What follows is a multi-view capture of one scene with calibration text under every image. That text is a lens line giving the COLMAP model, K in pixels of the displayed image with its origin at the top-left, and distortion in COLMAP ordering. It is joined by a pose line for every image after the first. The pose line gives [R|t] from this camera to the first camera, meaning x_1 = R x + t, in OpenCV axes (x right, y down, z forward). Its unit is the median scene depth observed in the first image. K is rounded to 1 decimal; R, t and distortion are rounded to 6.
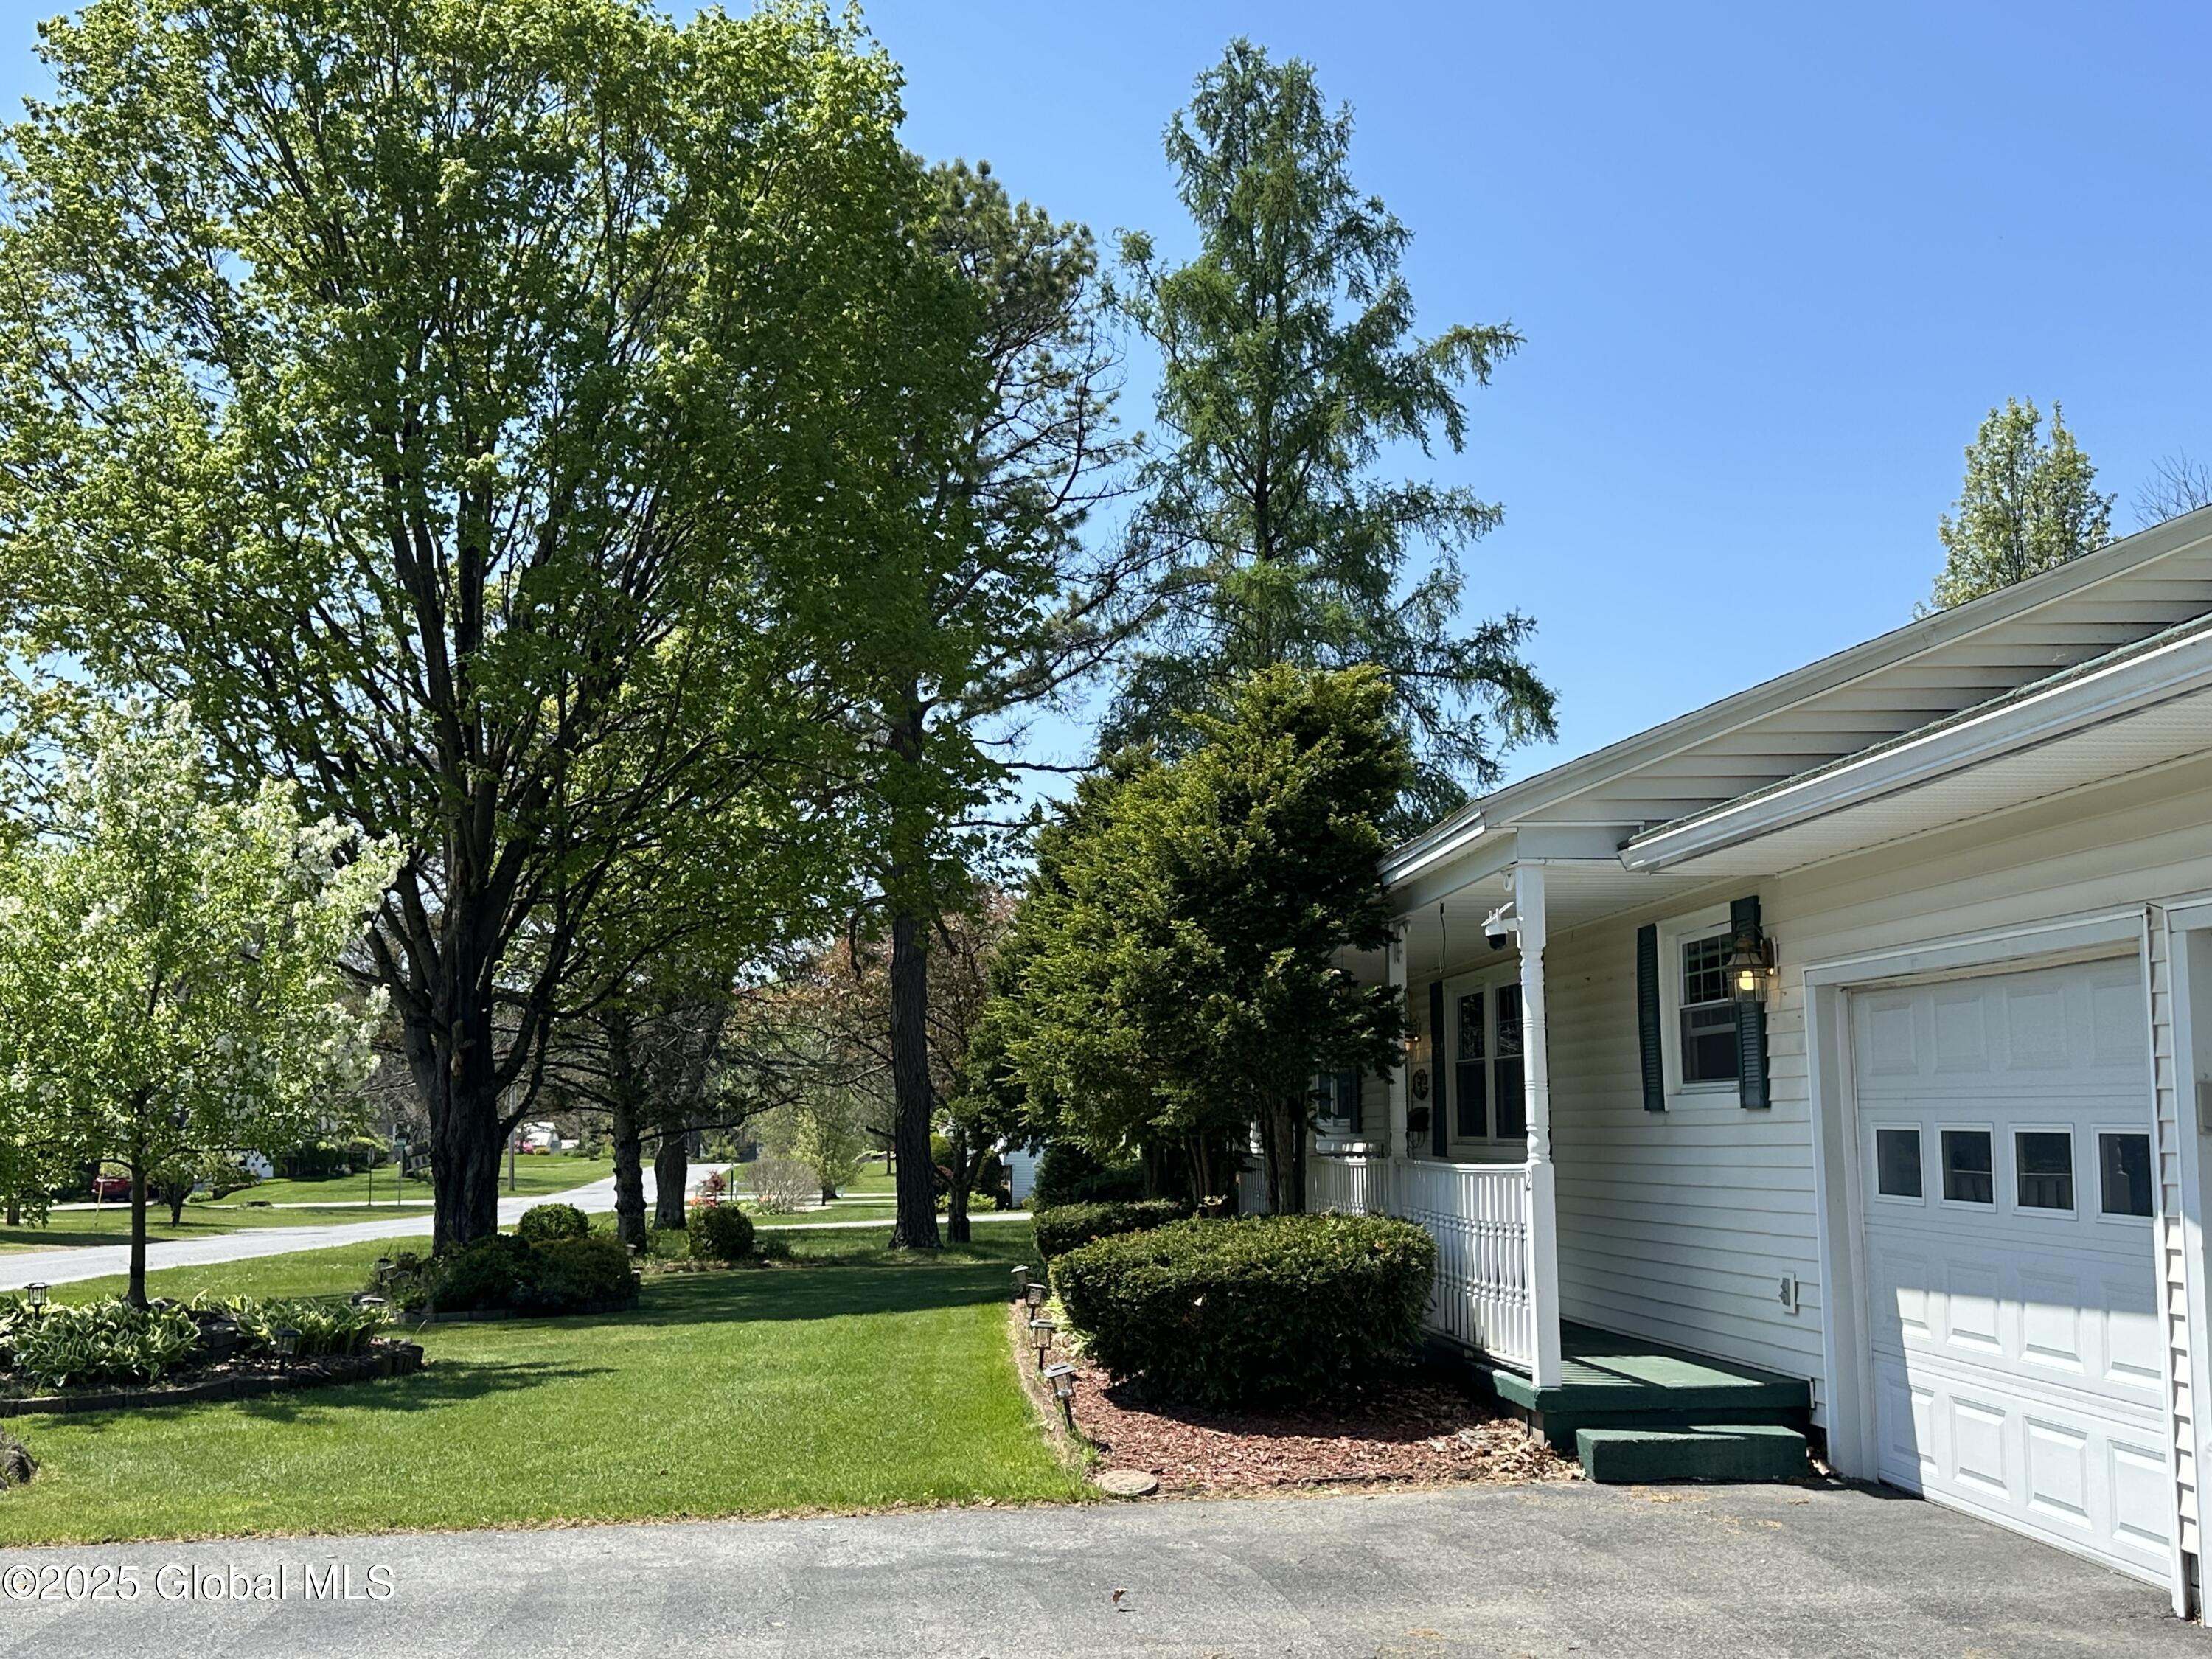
lens RADIAL K [[2347.6, 0, 1059.7], [0, 2347.6, 825.1], [0, 0, 1]] dist [0.113661, -0.209359]
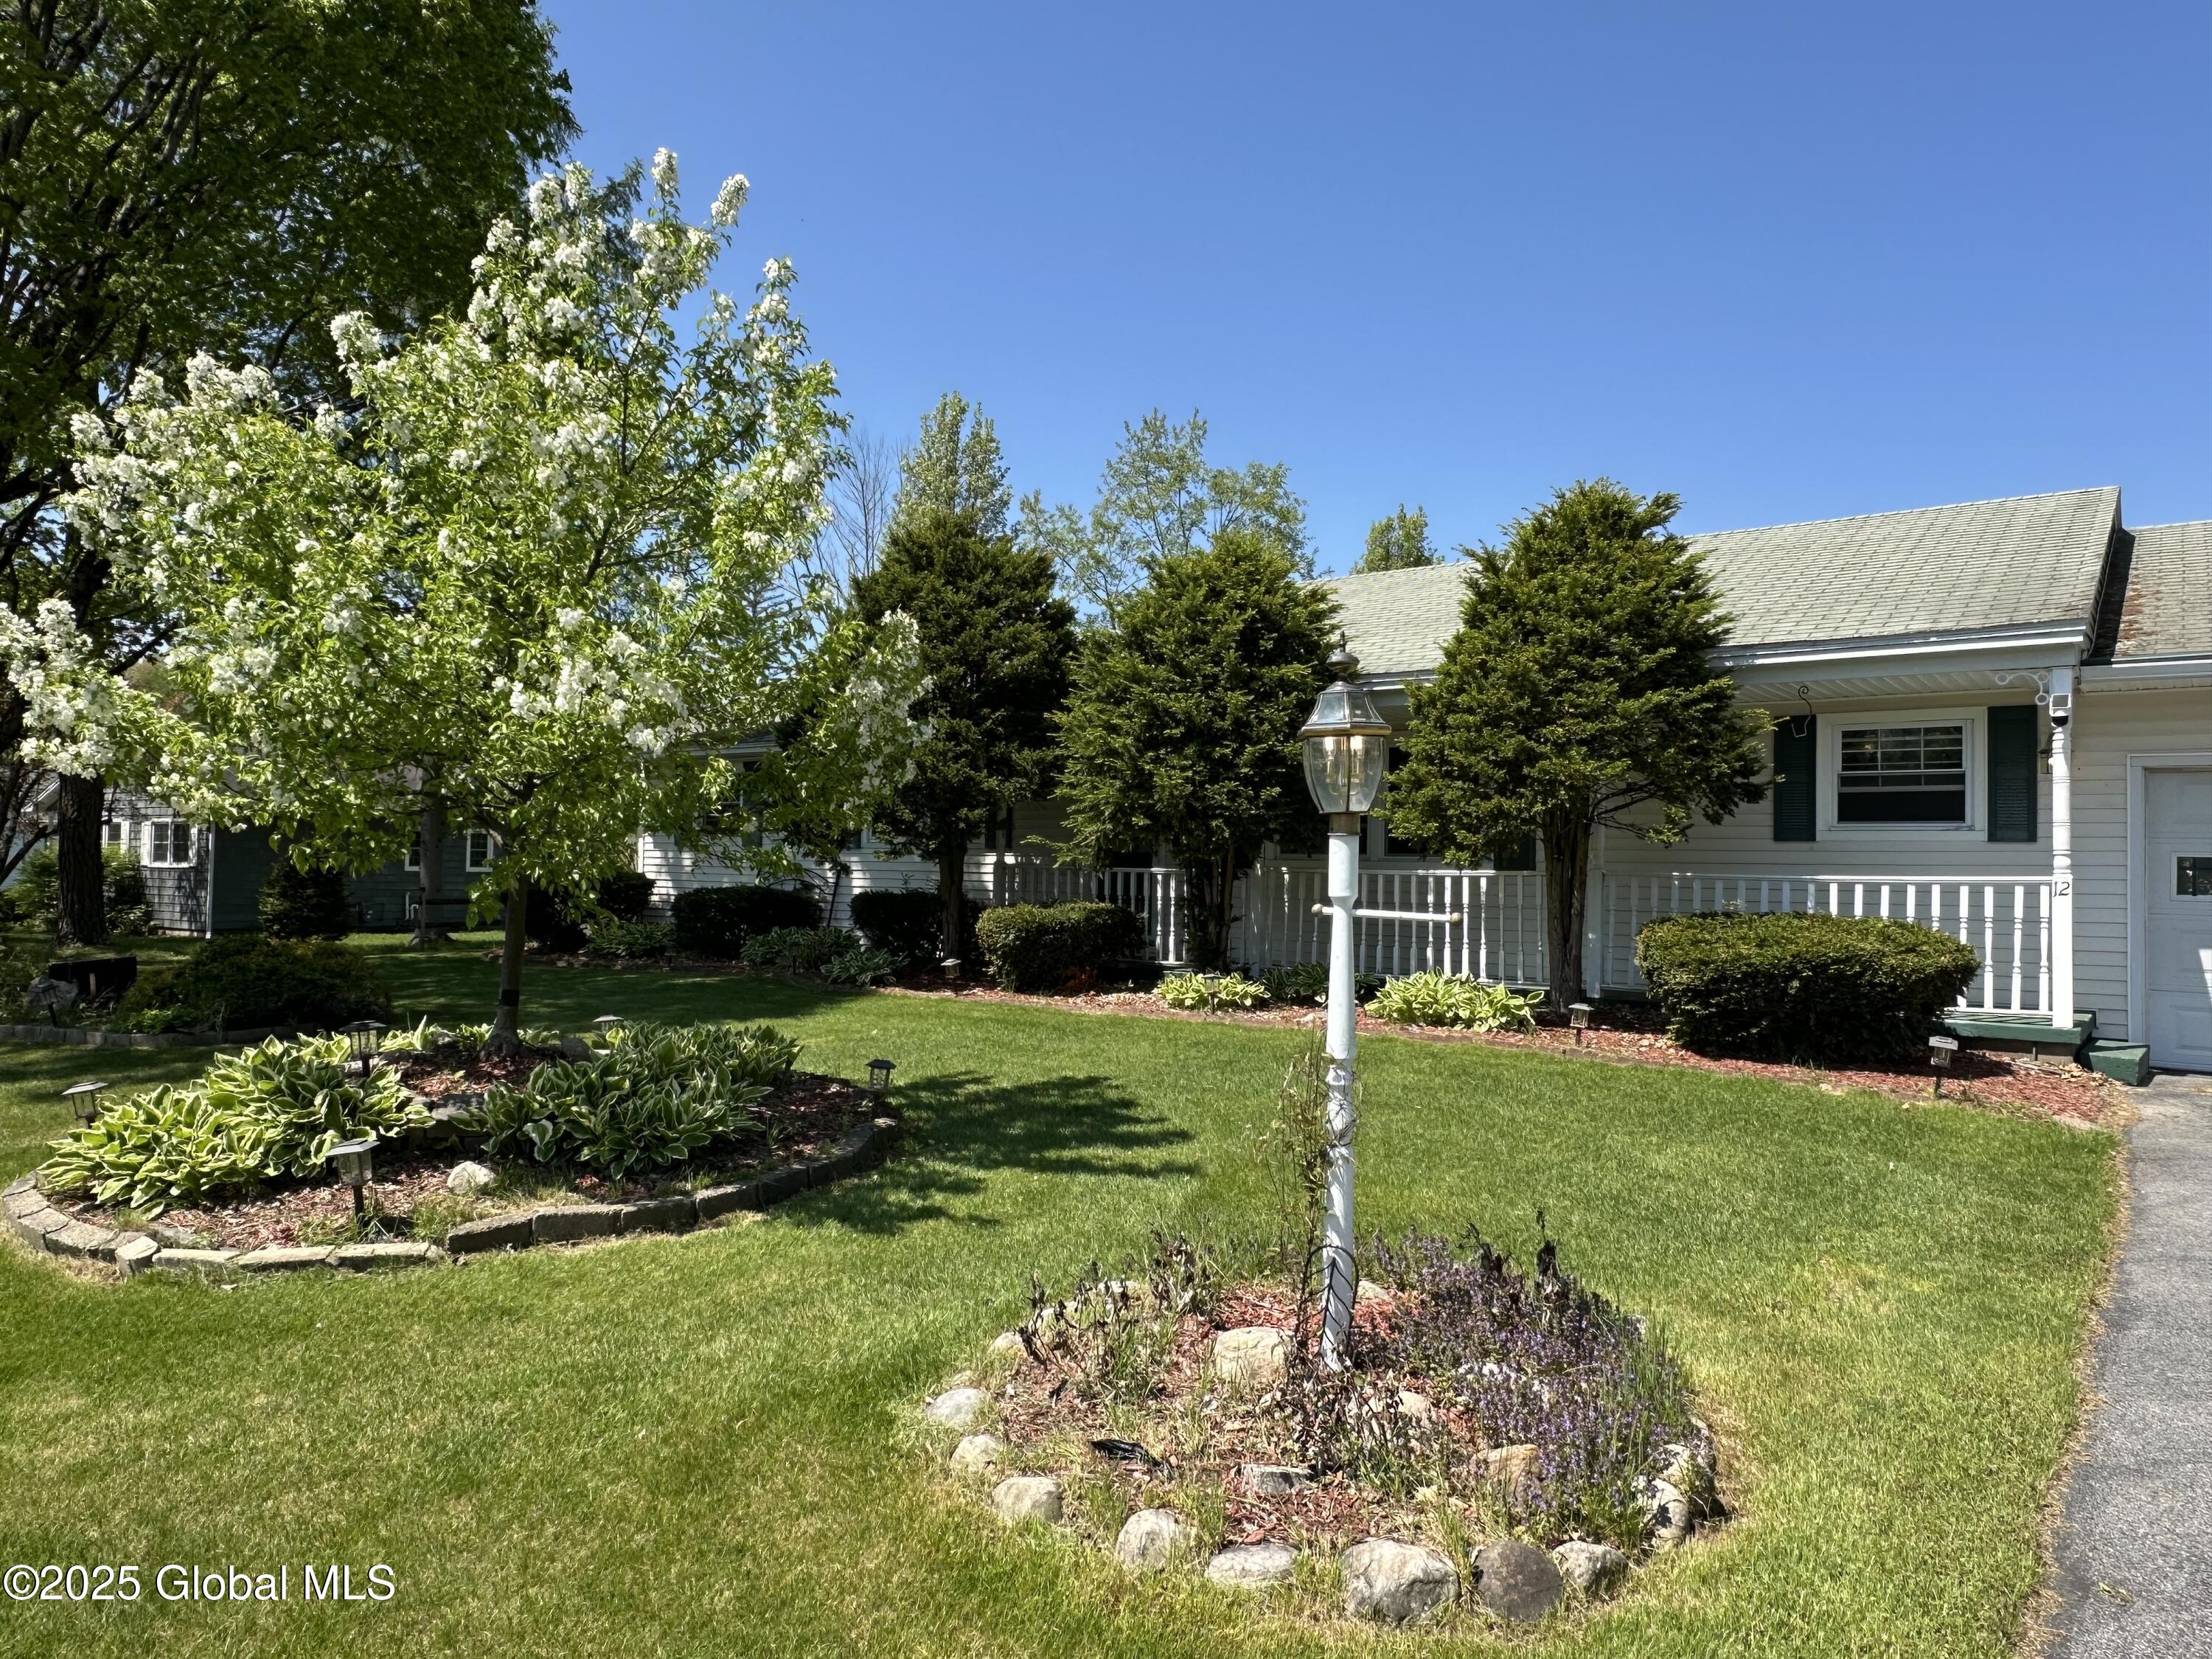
lens RADIAL K [[1468.6, 0, 1095.7], [0, 1468.6, 832.5], [0, 0, 1]] dist [-0.000211, -0.000053]
pose [[0.652639, 0.031363, 0.757020, -0.653208], [-0.117750, 0.991202, 0.060449, 0.099622], [-0.748464, -0.128590, 0.650589, 0.651180]]
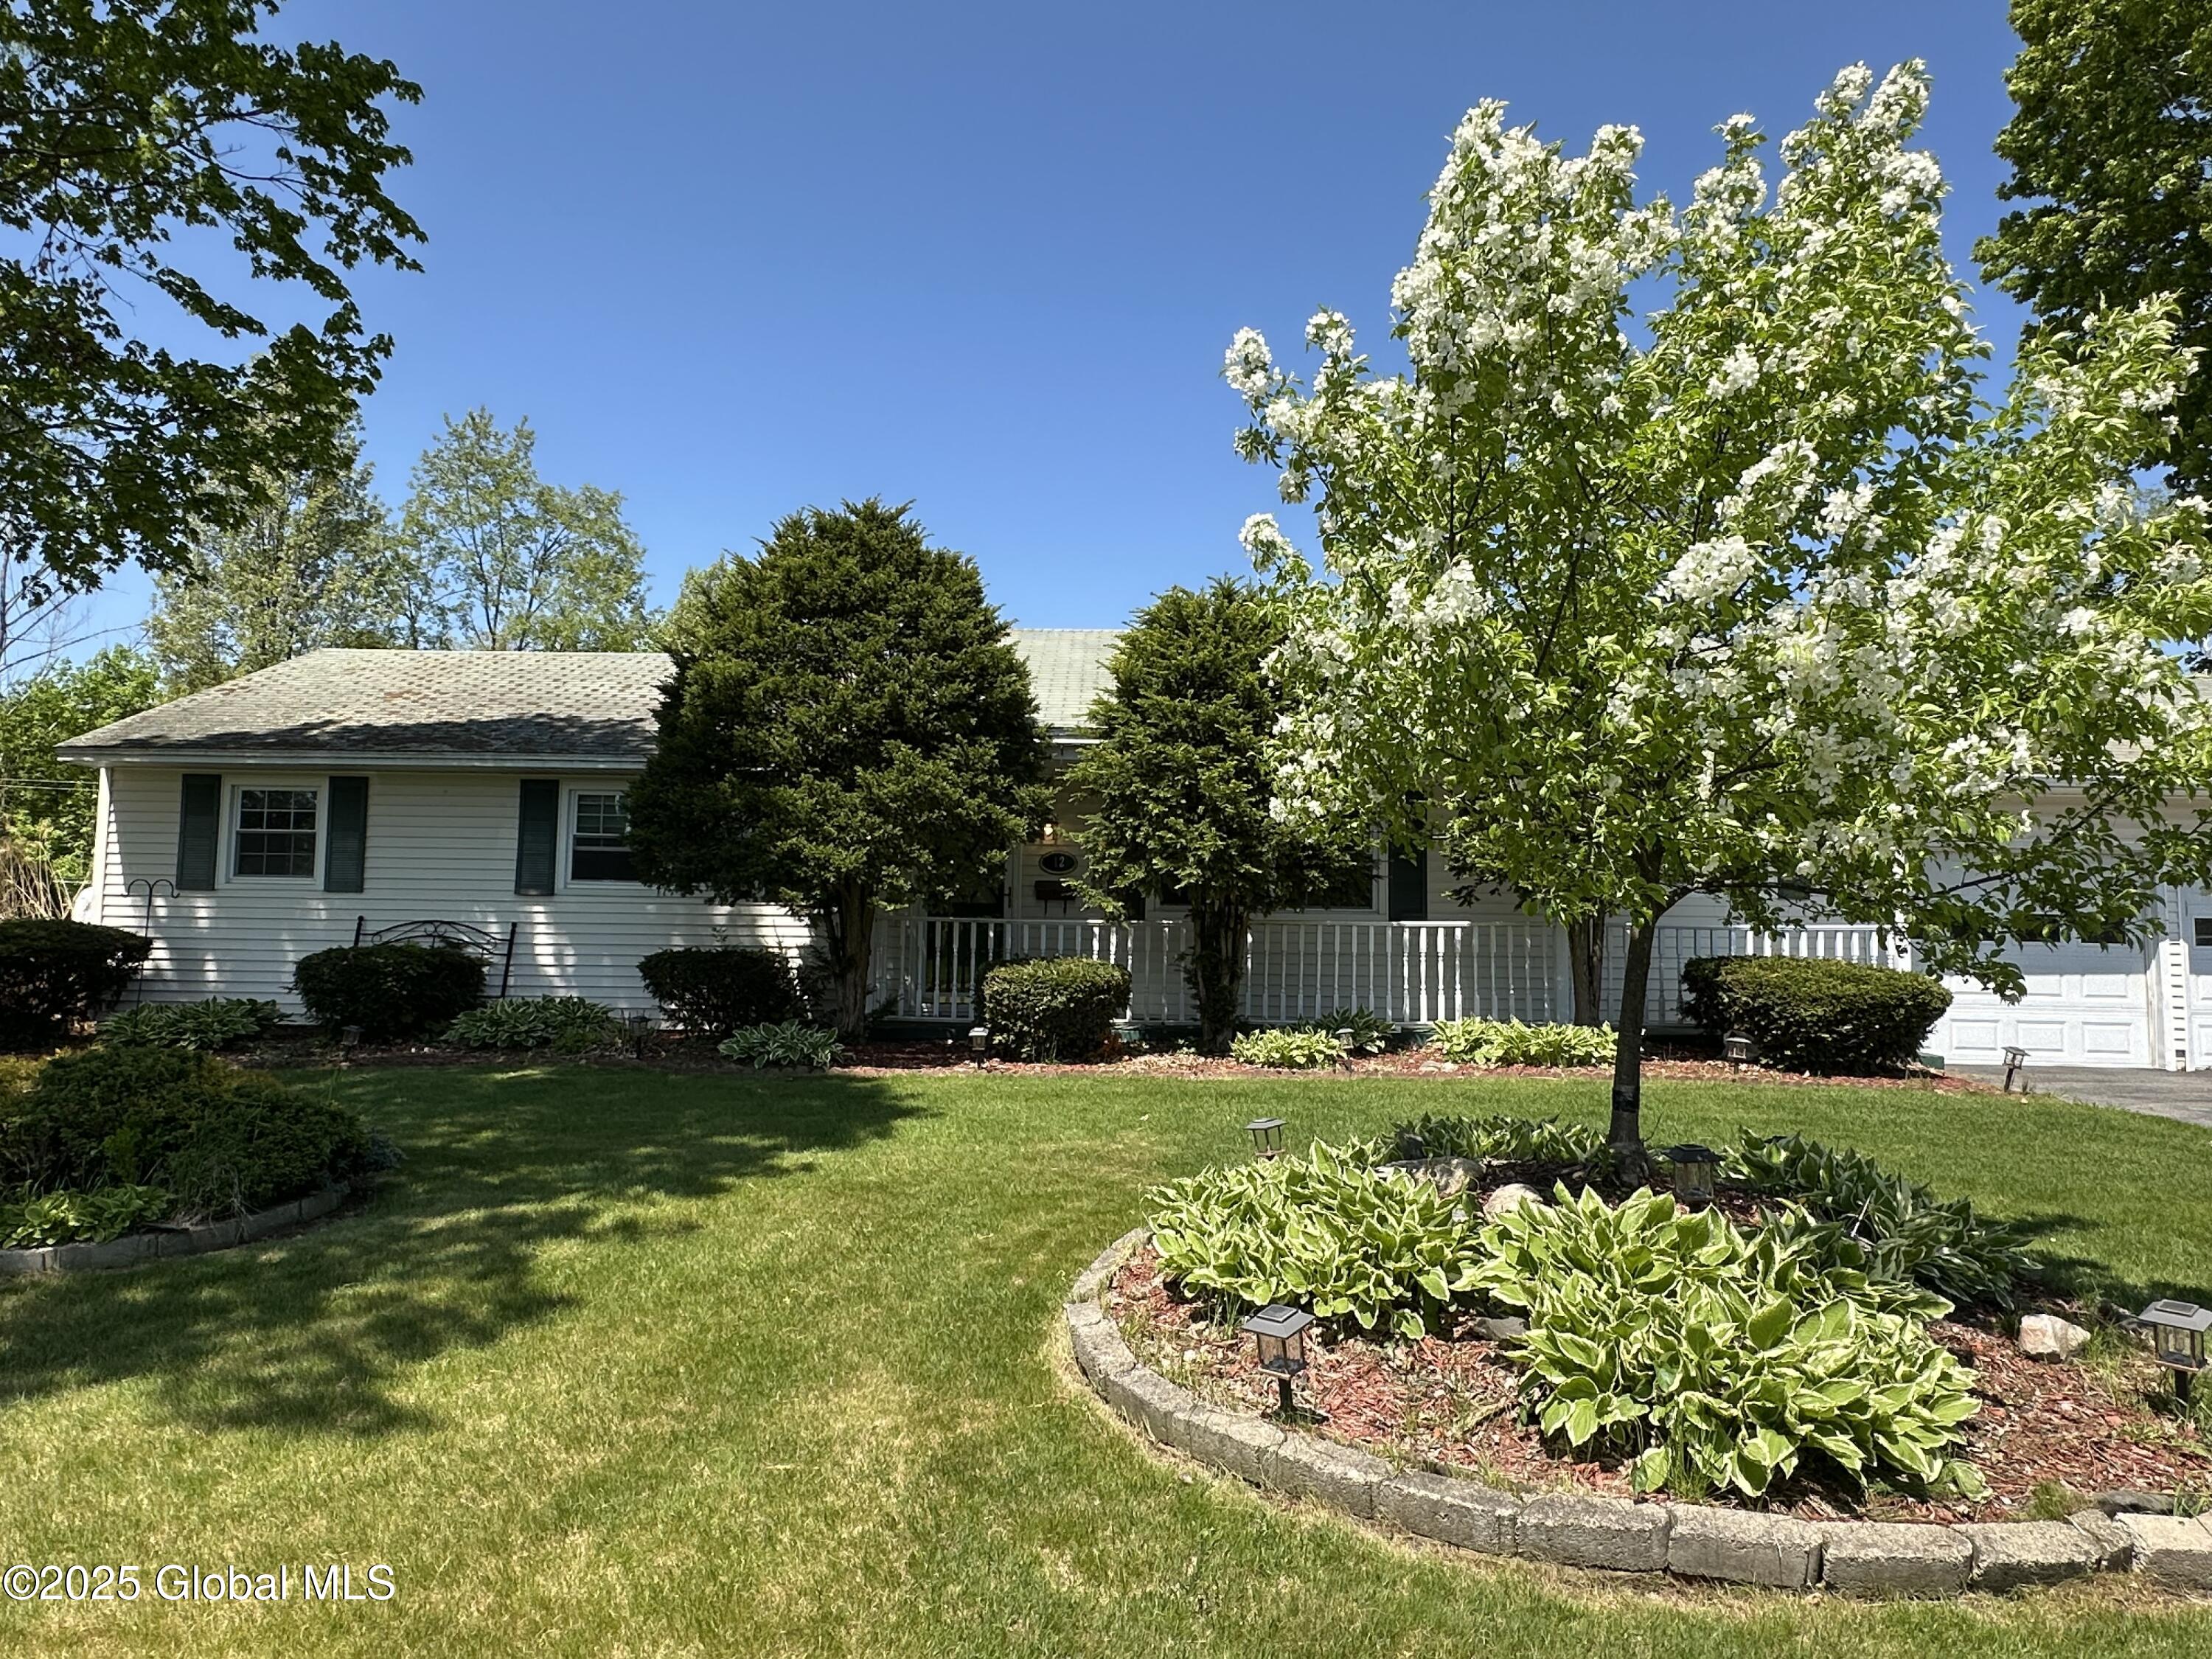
lens RADIAL K [[1405.4, 0, 1106.0], [0, 1405.4, 829.5], [0, 0, 1]] dist [-0.005105, -0.001406]
pose [[0.056450, 0.075442, 0.995551, -0.758380], [-0.142209, 0.987582, -0.066775, 0.179230], [-0.988226, -0.137807, 0.066478, 1.197057]]
